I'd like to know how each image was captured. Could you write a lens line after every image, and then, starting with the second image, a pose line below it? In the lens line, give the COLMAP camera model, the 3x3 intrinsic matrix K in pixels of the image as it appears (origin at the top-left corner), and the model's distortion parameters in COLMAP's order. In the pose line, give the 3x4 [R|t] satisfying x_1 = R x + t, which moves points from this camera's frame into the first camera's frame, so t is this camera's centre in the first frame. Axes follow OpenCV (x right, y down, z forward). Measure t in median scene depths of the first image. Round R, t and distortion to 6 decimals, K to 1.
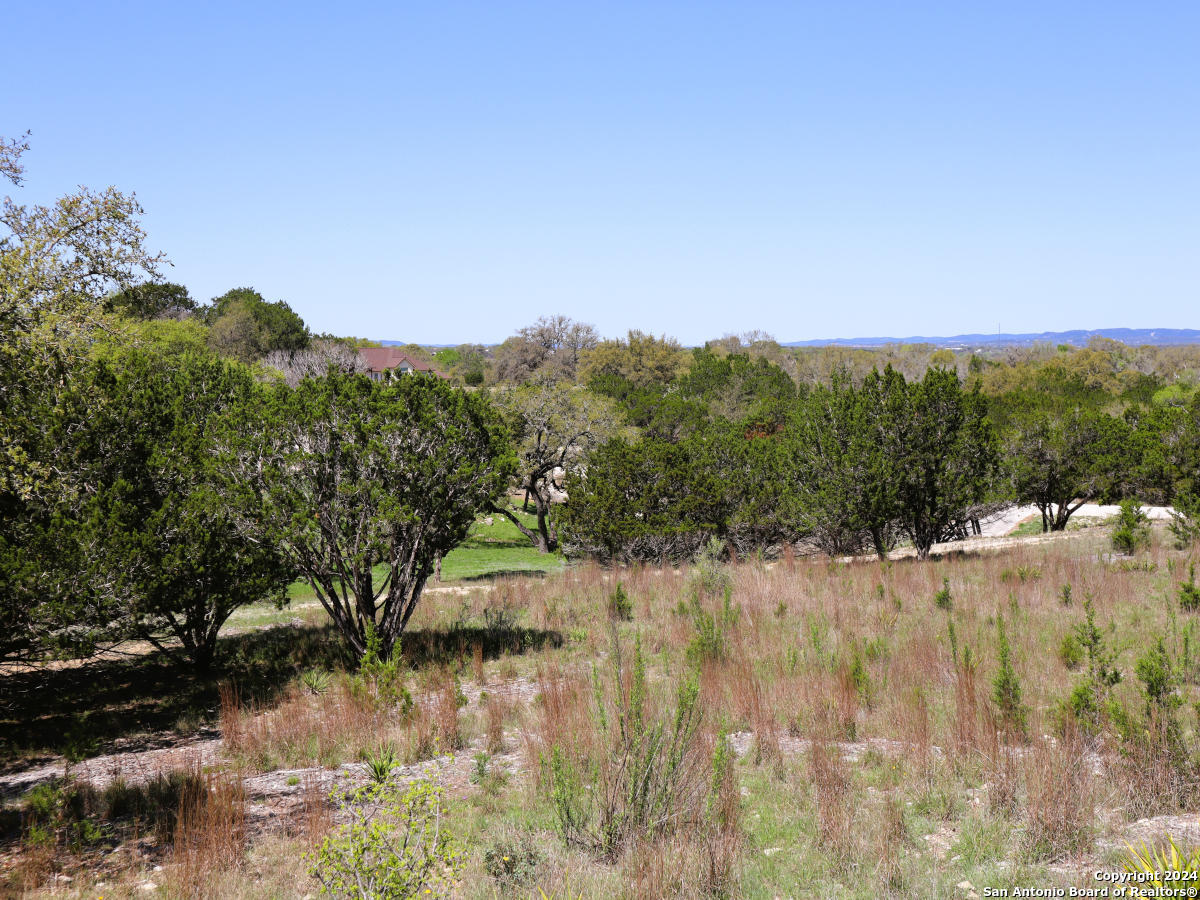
lens RADIAL K [[1568.6, 0, 617.1], [0, 1568.6, 447.1], [0, 0, 1]] dist [-0.024373, 0.349072]
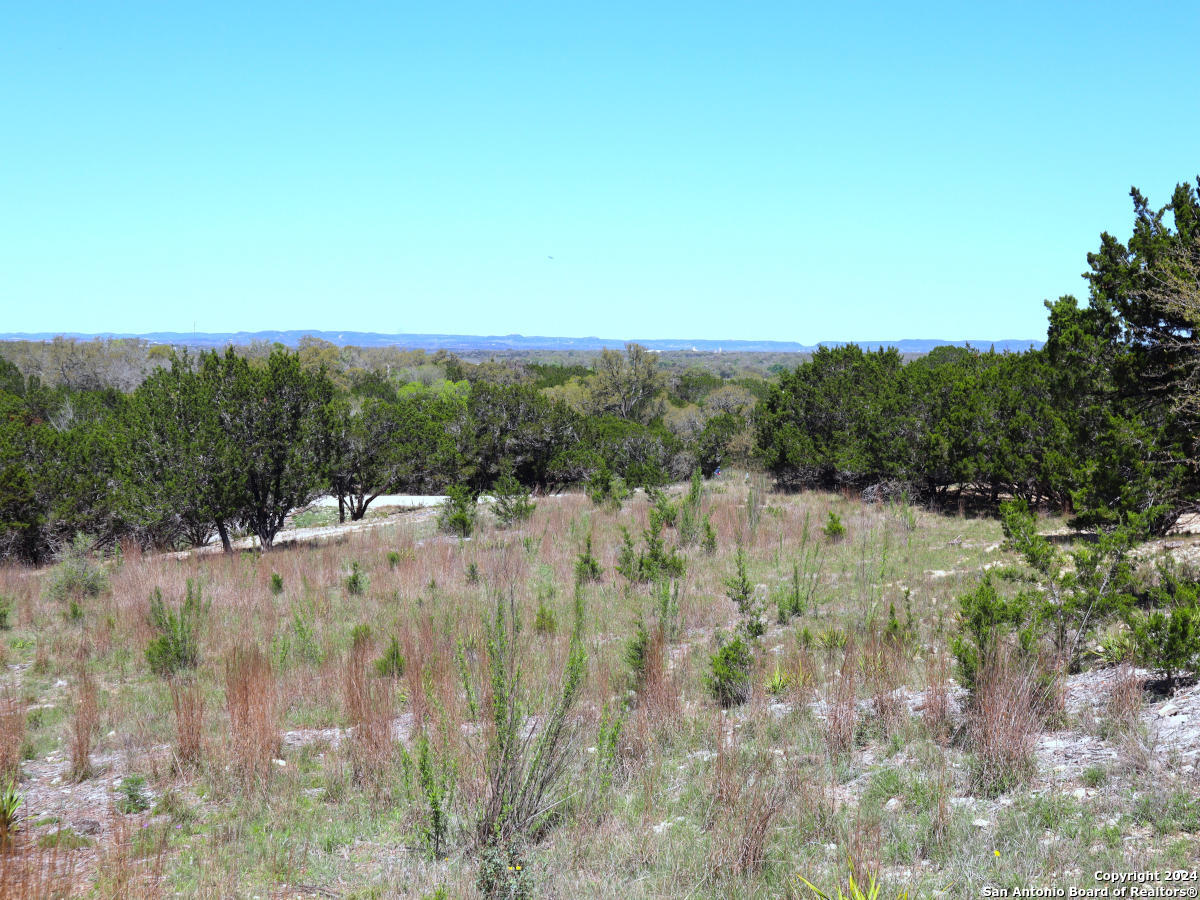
lens RADIAL K [[1568.6, 0, 617.1], [0, 1568.6, 447.1], [0, 0, 1]] dist [-0.024373, 0.349072]
pose [[0.876193, -0.012428, 0.481800, -0.070893], [0.012114, 0.999920, 0.003762, 0.005841], [-0.481808, 0.002540, 0.876273, 0.038302]]
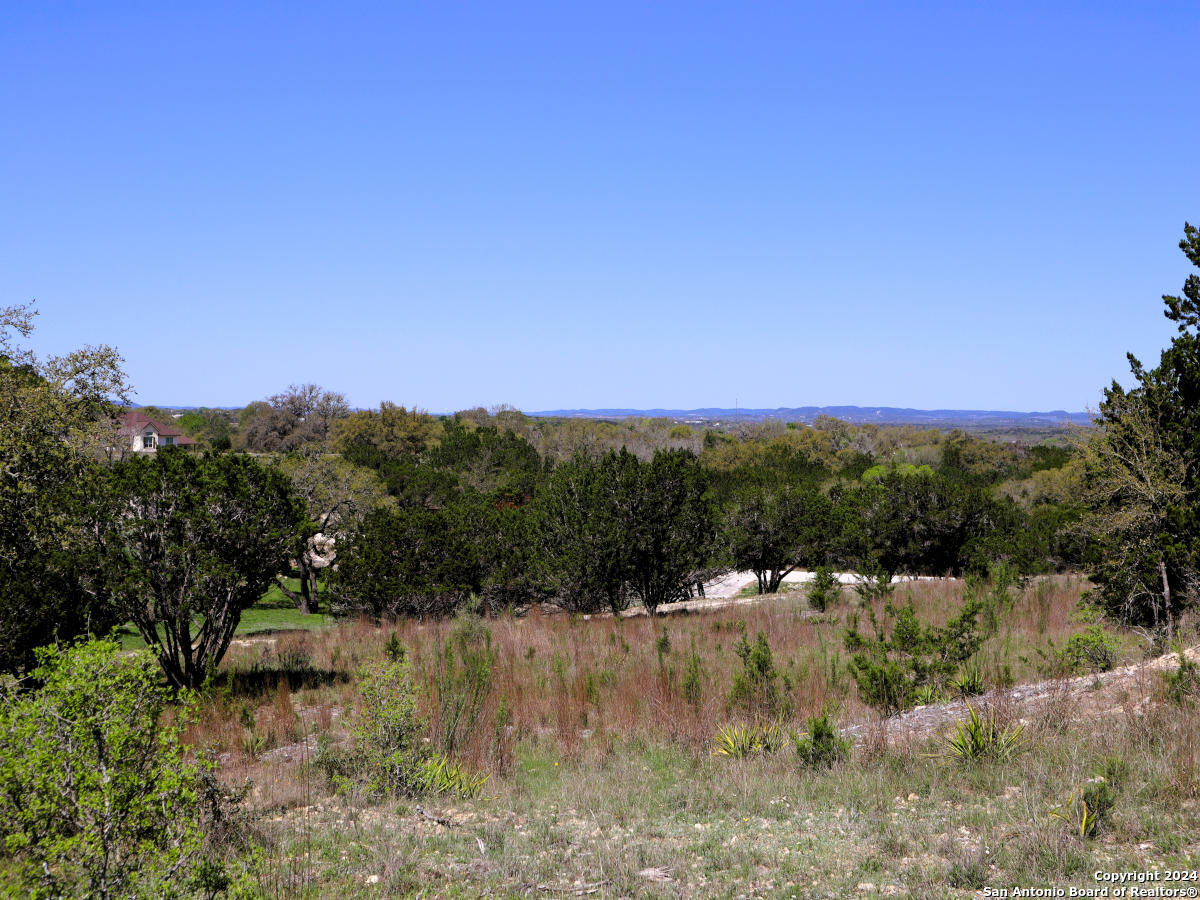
lens RADIAL K [[1560.2, 0, 601.3], [0, 1560.2, 423.4], [0, 0, 1]] dist [0.058708, 0.048024]
pose [[0.988228, 0.020254, 0.151641, -0.016194], [-0.011297, 0.998152, -0.059700, -0.000875], [-0.152570, 0.057284, 0.986631, -0.120551]]
